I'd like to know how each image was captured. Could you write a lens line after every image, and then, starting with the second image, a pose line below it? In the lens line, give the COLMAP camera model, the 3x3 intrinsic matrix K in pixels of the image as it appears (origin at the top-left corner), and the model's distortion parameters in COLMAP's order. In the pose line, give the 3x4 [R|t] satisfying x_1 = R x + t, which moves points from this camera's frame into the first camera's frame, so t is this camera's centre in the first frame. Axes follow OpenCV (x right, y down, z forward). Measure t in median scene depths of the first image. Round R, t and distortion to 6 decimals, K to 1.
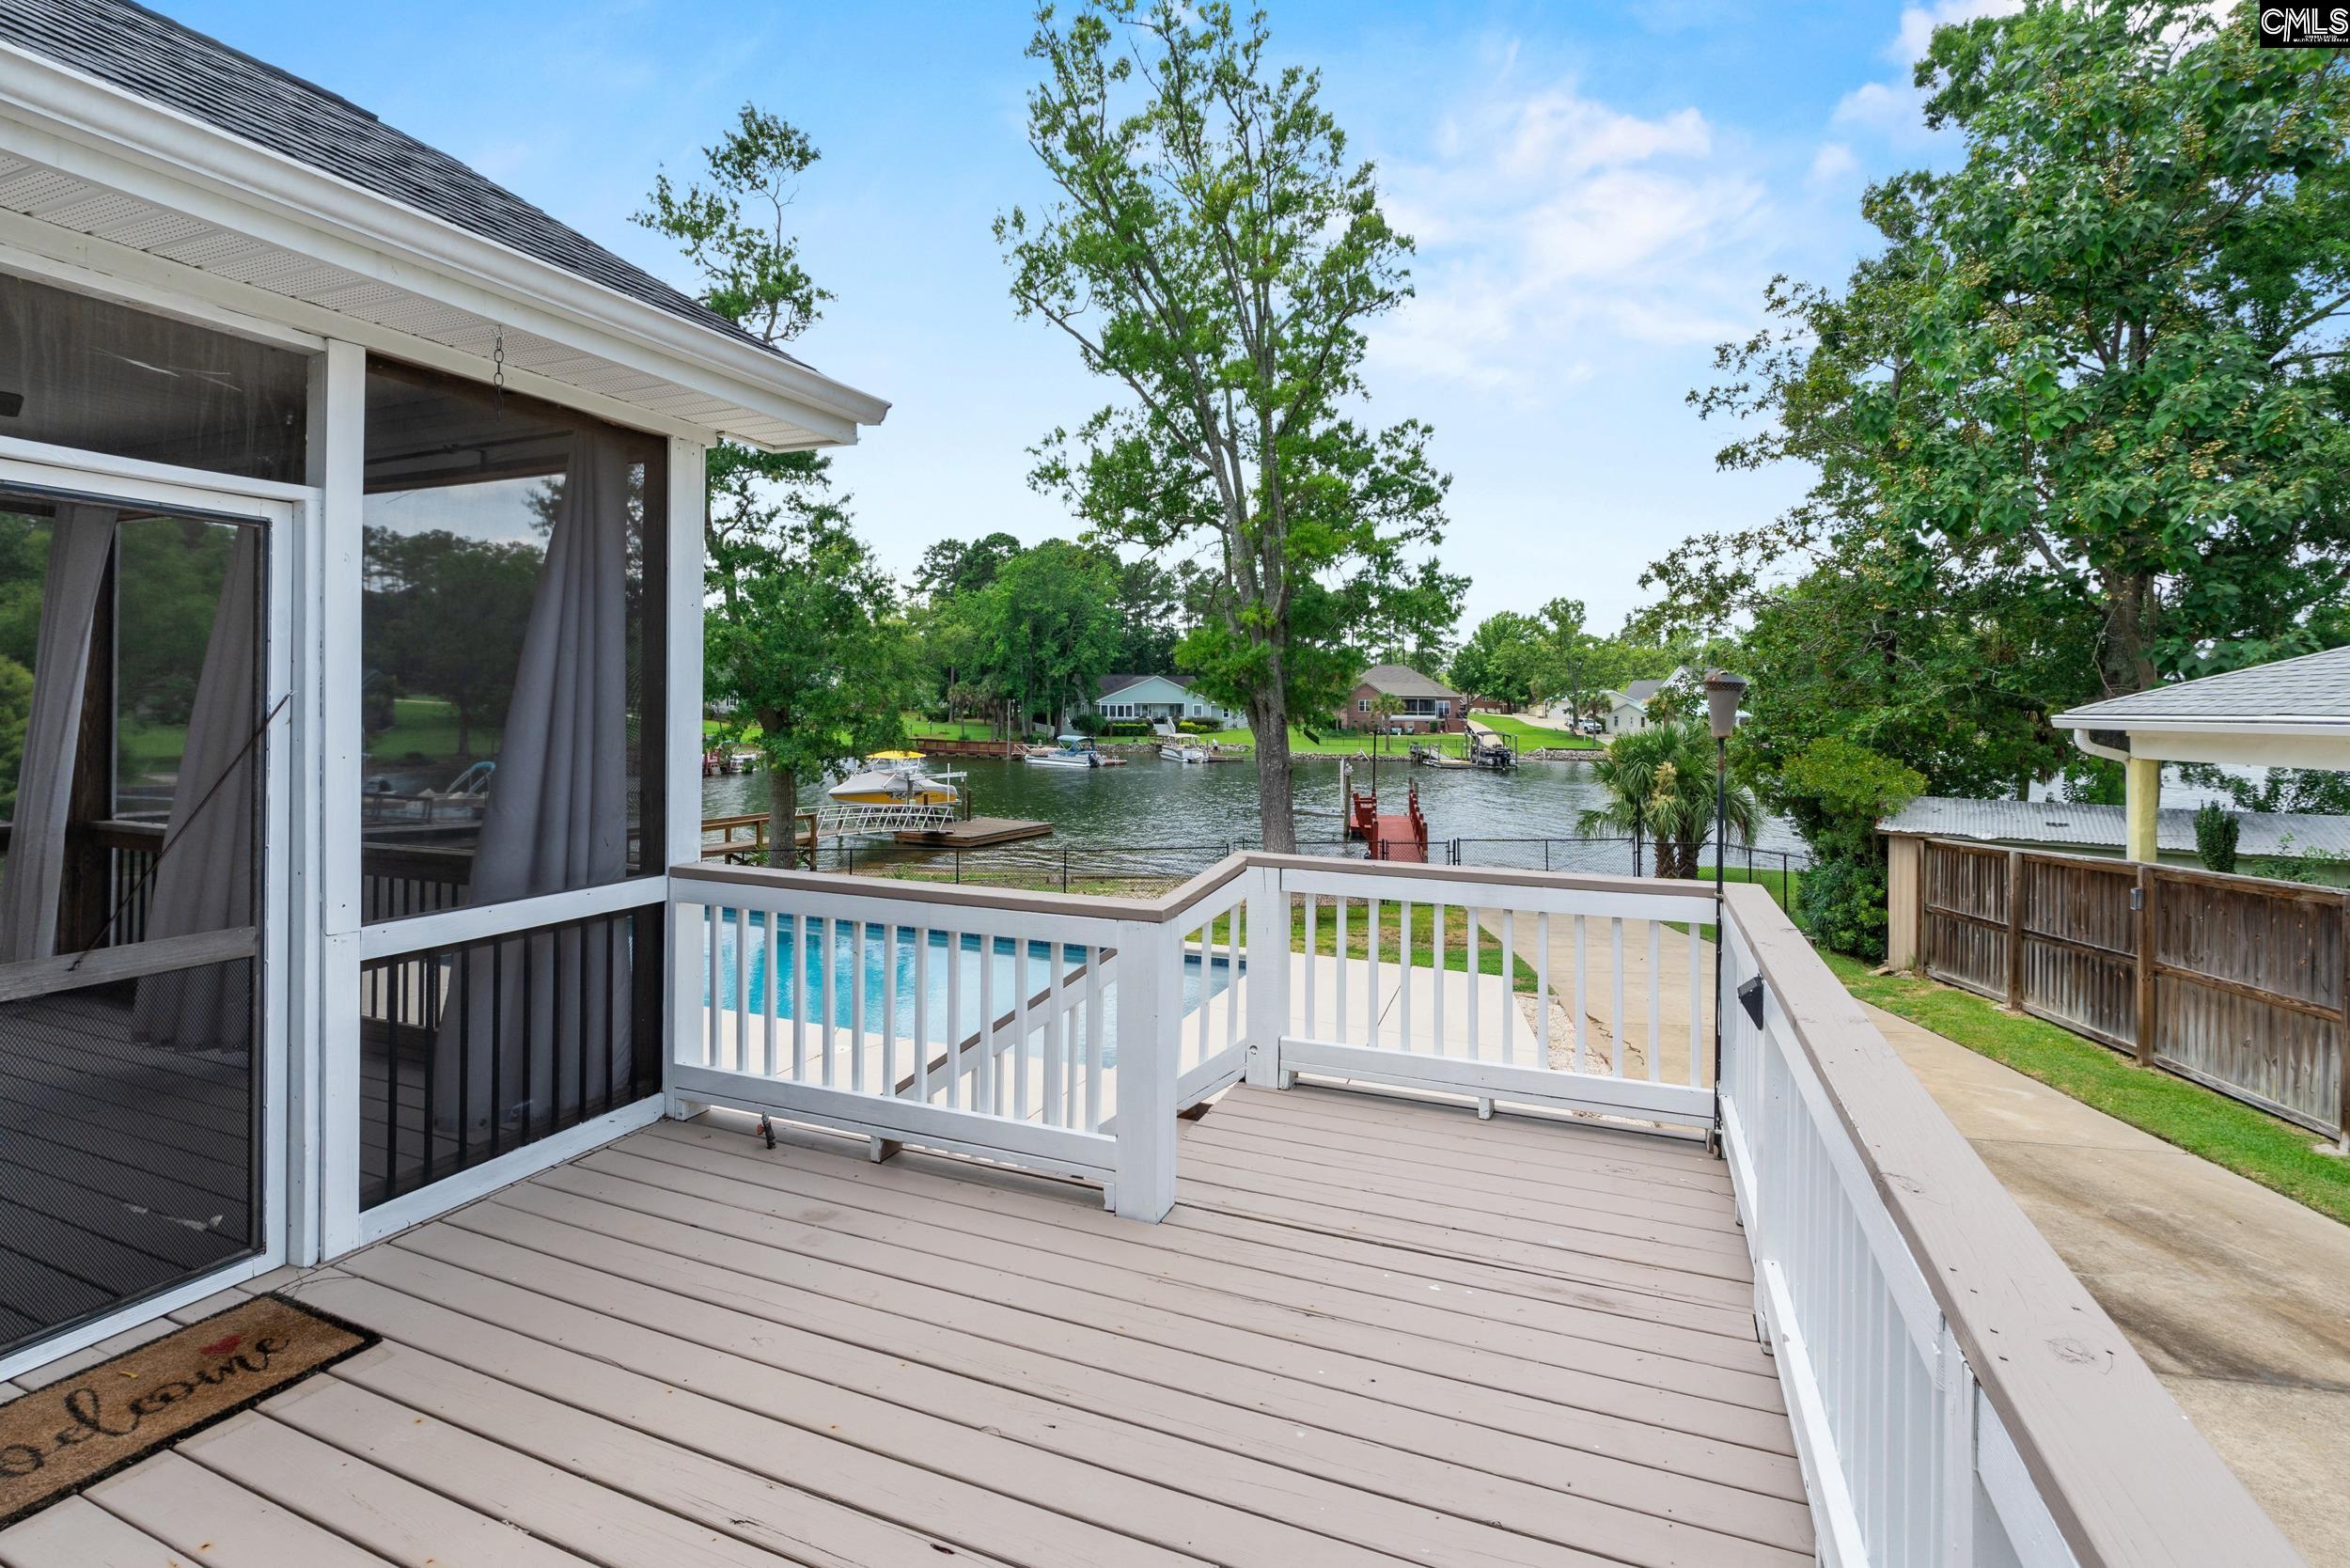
lens RADIAL K [[1112.3, 0, 1169.1], [0, 1112.3, 709.8], [0, 0, 1]] dist [-0.011074, -0.000491]
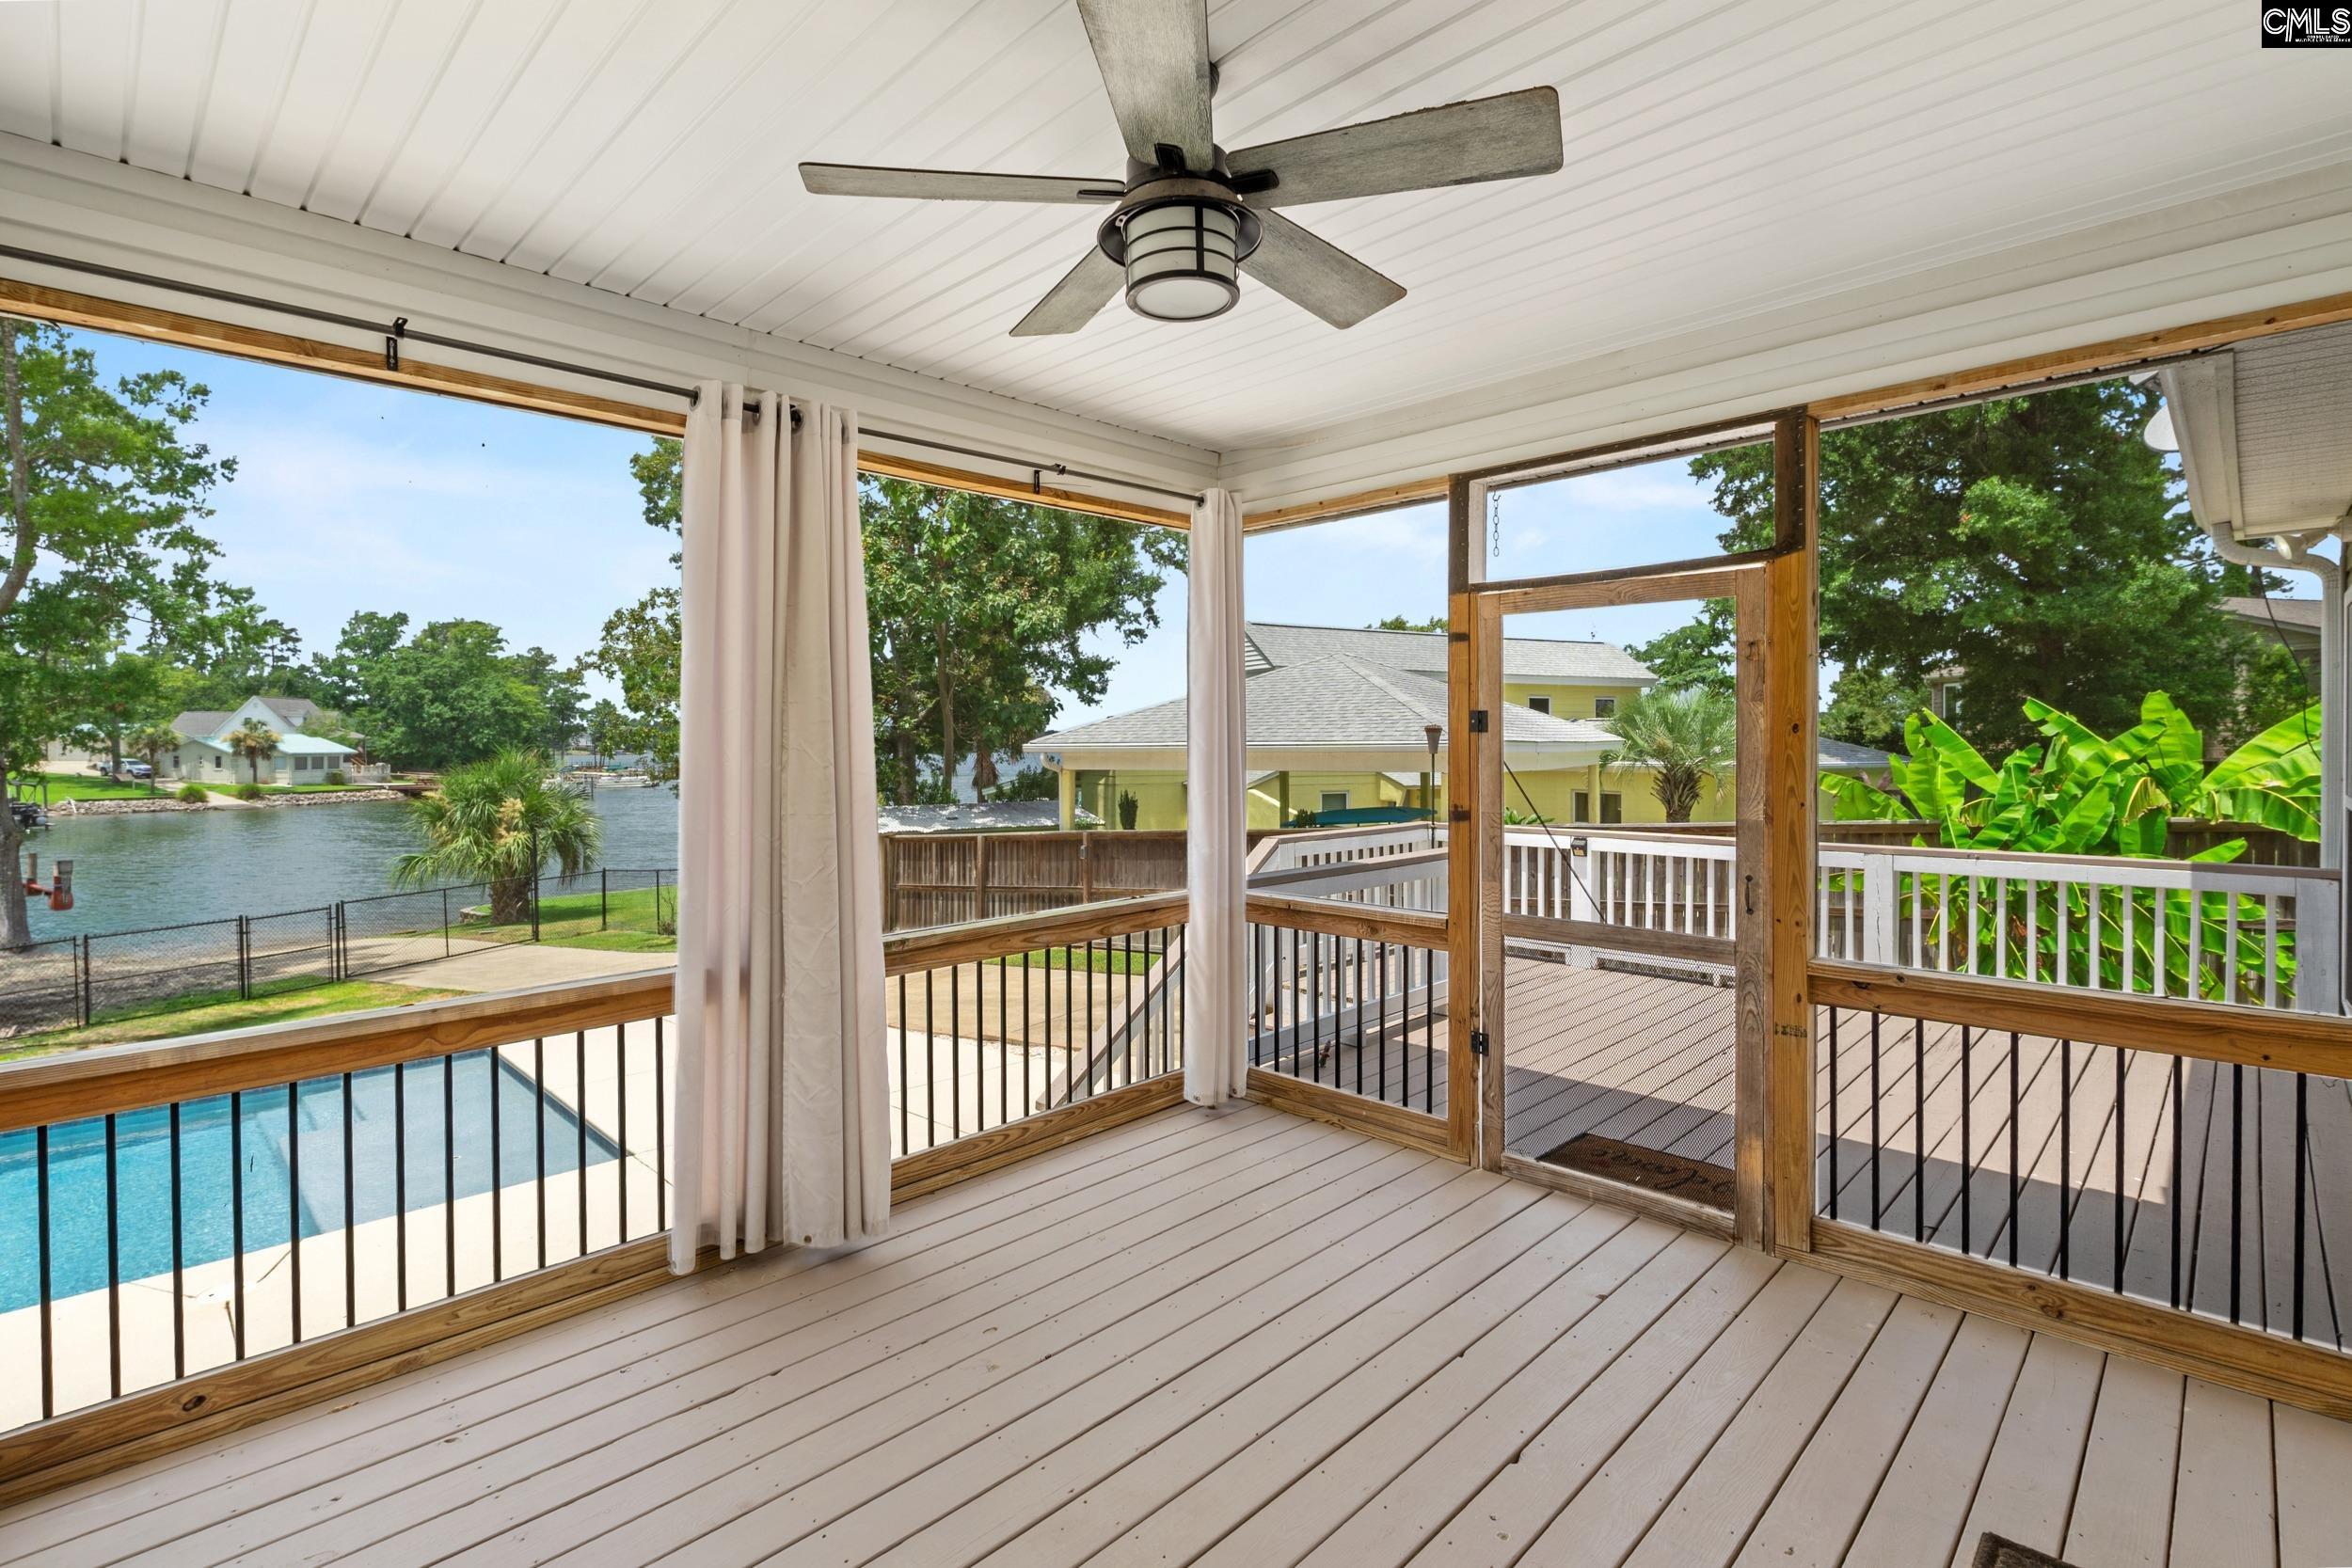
lens RADIAL K [[1081.7, 0, 1179.5], [0, 1081.7, 748.9], [0, 0, 1]] dist [-0.009742, -0.000238]
pose [[0.381269, -0.017488, 0.924299, -0.230386], [0.012758, 0.999825, 0.013654, -0.003245], [-0.924376, 0.006587, 0.381426, 0.088942]]
